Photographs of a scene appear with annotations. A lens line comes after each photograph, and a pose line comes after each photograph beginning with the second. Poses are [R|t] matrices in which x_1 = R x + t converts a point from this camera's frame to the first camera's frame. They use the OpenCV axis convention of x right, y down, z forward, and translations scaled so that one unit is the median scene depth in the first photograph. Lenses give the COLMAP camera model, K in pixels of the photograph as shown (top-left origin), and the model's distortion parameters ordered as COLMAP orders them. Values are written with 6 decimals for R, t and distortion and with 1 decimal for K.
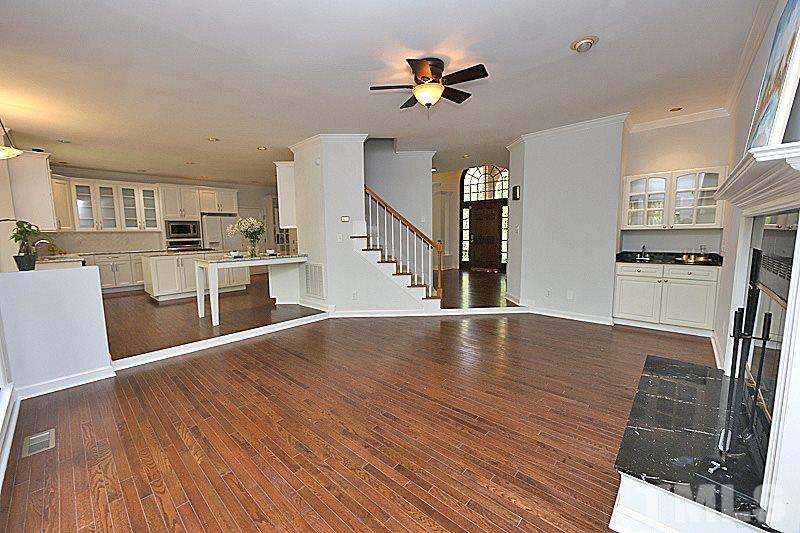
lens RADIAL K [[312.8, 0, 396.7], [0, 312.8, 266.3], [0, 0, 1]] dist [-0.009011, -0.000008]
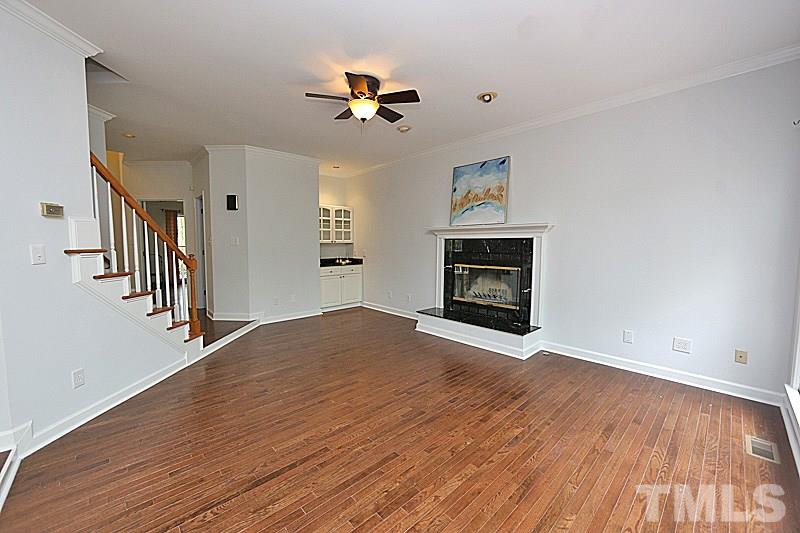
lens RADIAL K [[312.8, 0, 386.4], [0, 312.8, 266.4], [0, 0, 1]] dist [-0.009011, -0.000008]
pose [[0.102471, -0.059082, 0.992980, -0.666482], [0.103398, 0.993460, 0.048440, -0.056059], [-0.989348, 0.097709, 0.107910, 0.608312]]
